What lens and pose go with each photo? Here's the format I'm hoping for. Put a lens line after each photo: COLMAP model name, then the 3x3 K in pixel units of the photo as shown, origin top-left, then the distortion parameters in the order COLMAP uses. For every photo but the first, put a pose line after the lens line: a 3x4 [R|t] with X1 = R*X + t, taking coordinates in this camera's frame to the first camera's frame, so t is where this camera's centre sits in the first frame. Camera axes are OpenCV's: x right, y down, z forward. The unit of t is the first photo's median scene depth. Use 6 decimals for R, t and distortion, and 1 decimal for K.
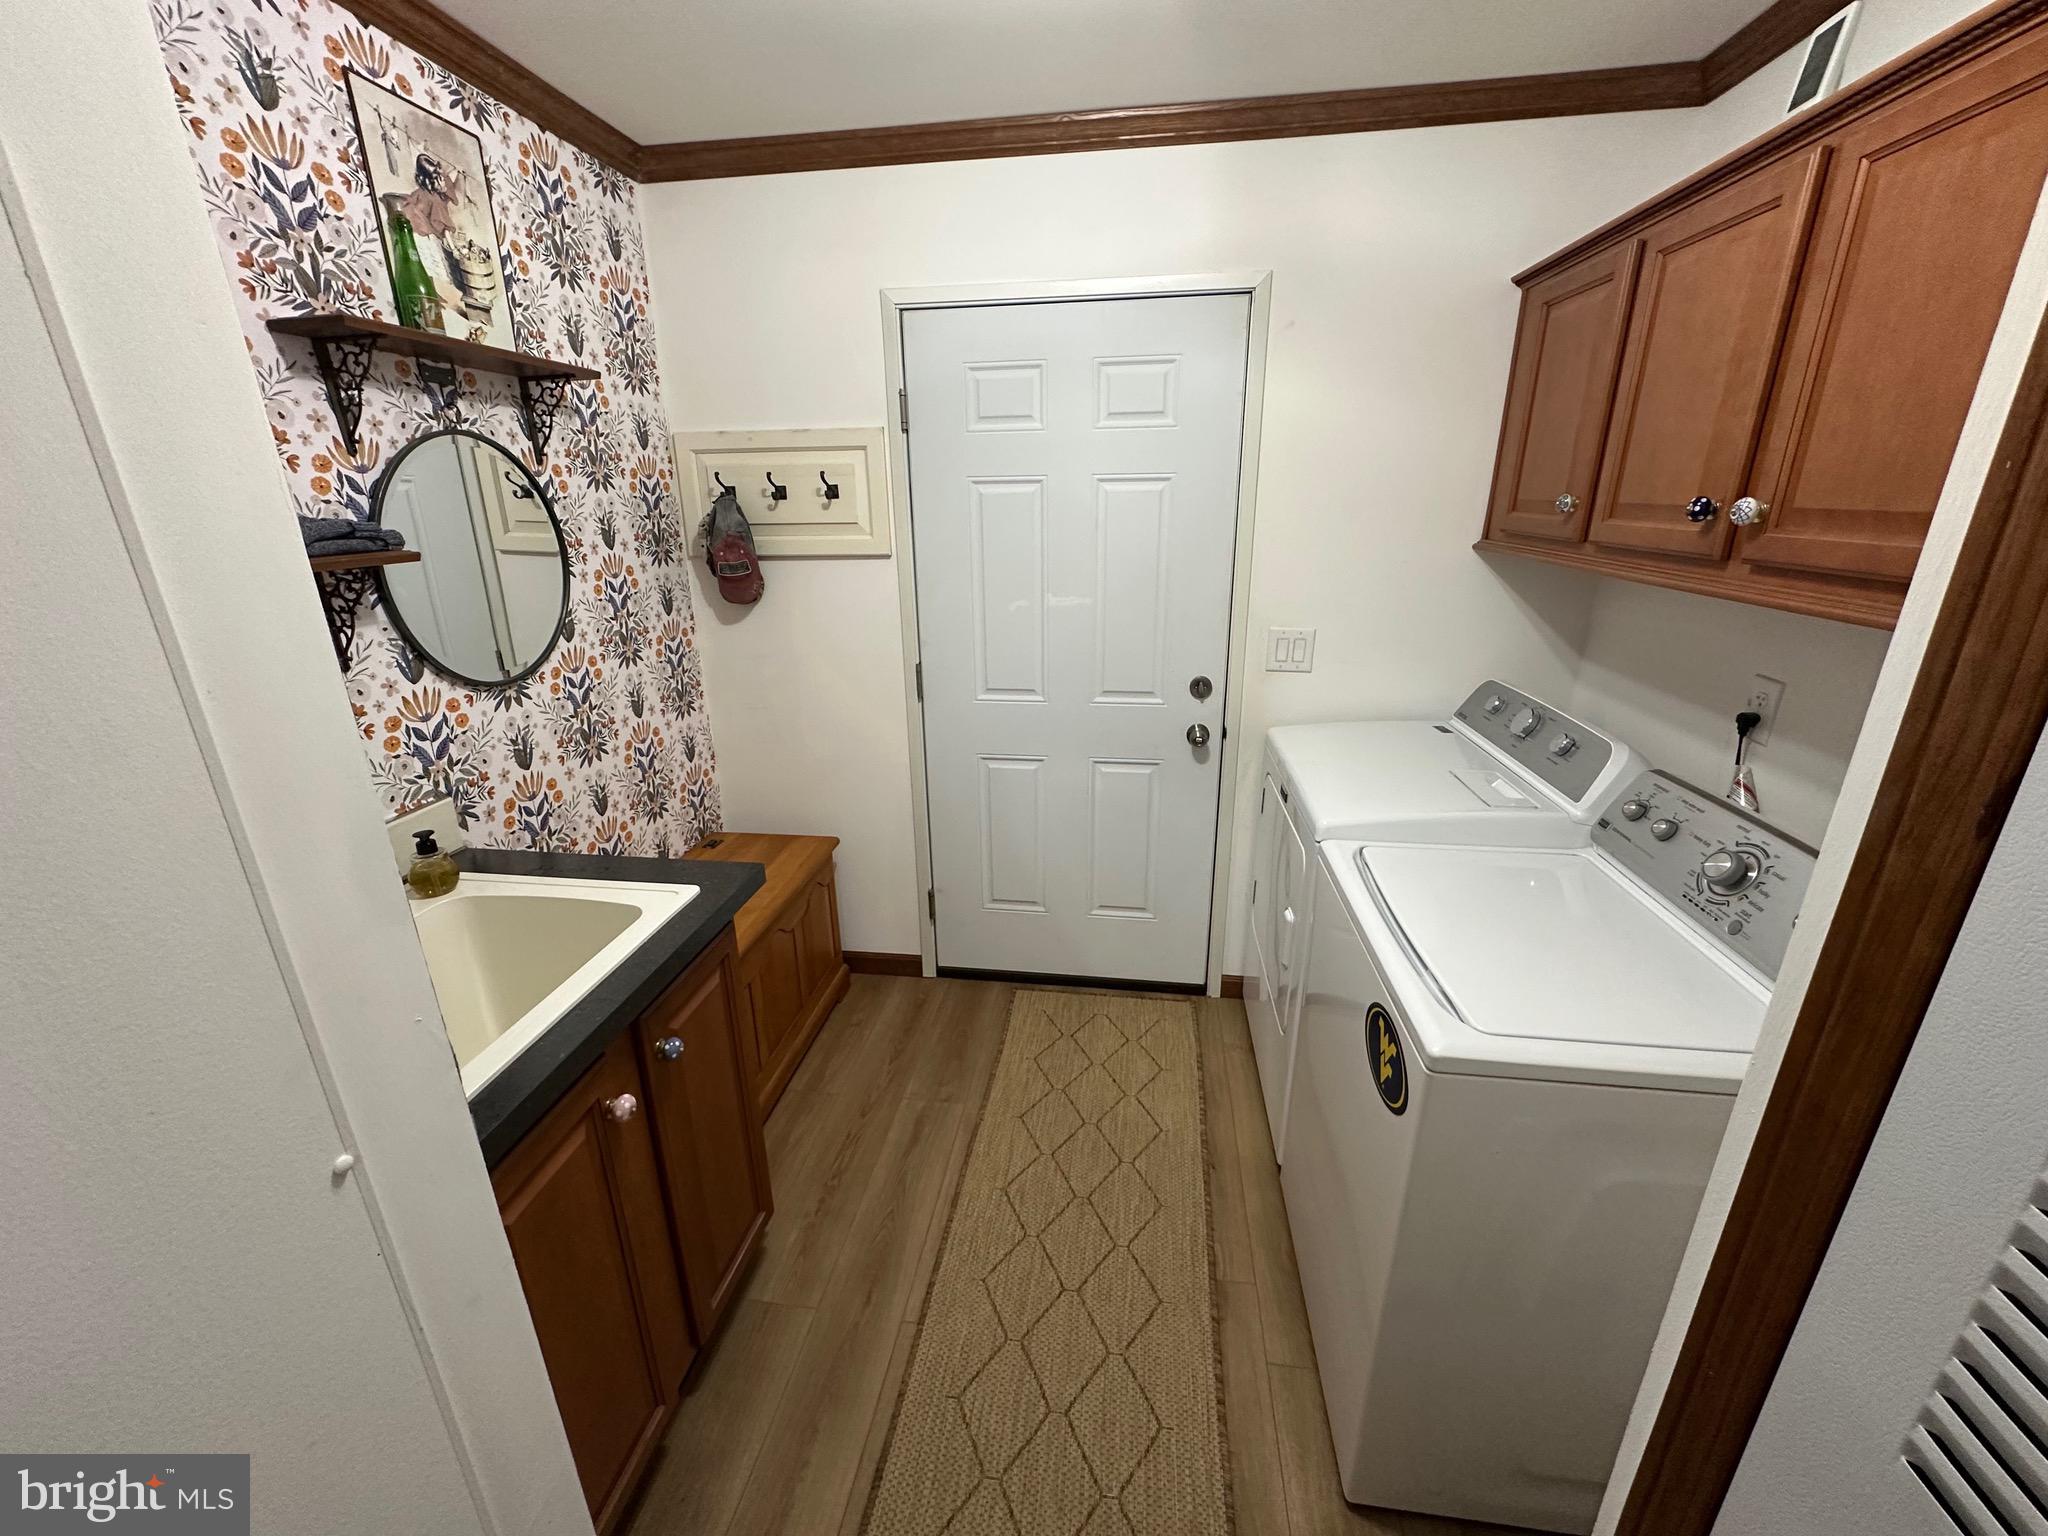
lens RADIAL K [[818.4, 0, 1029.2], [0, 818.4, 767.0], [0, 0, 1]] dist [-0.001917, 0.000336]
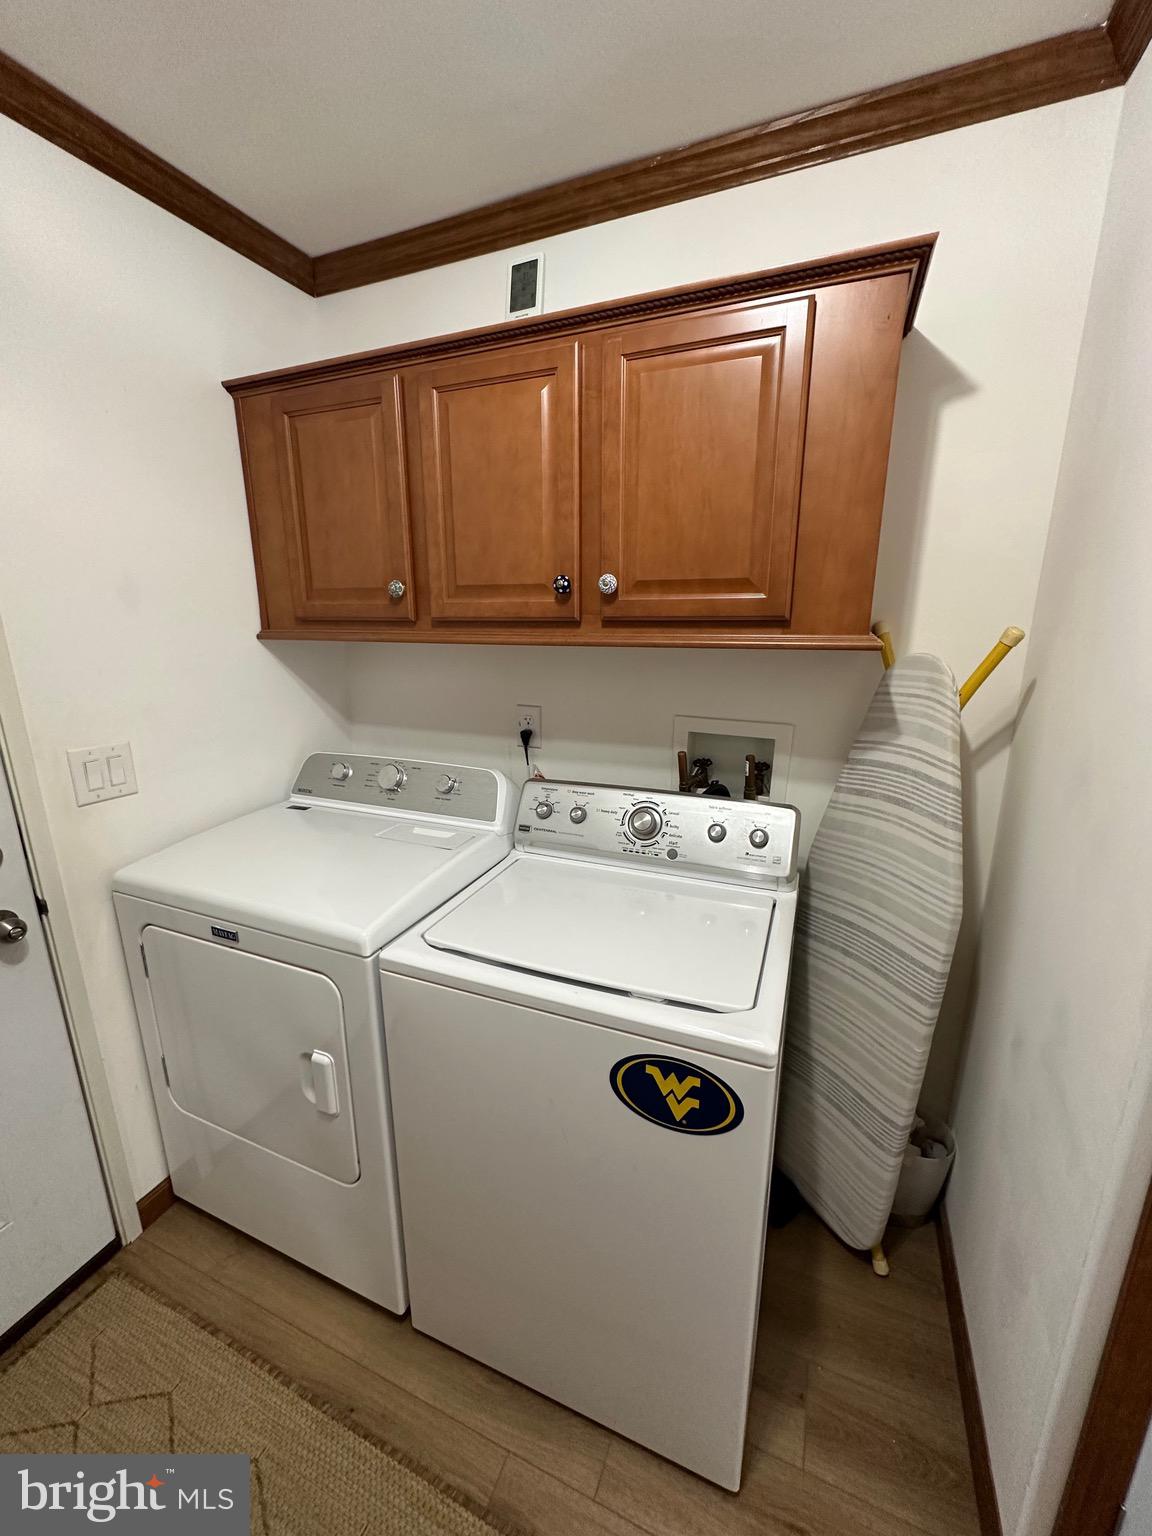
lens RADIAL K [[613.8, 0, 572.1], [0, 613.8, 765.7], [0, 0, 1]] dist [-0.001917, 0.000336]
pose [[0.266130, -0.220158, 0.938459, -0.159931], [0.310945, 0.941131, 0.132607, -0.122776], [-0.912408, 0.256519, 0.318920, 0.561940]]
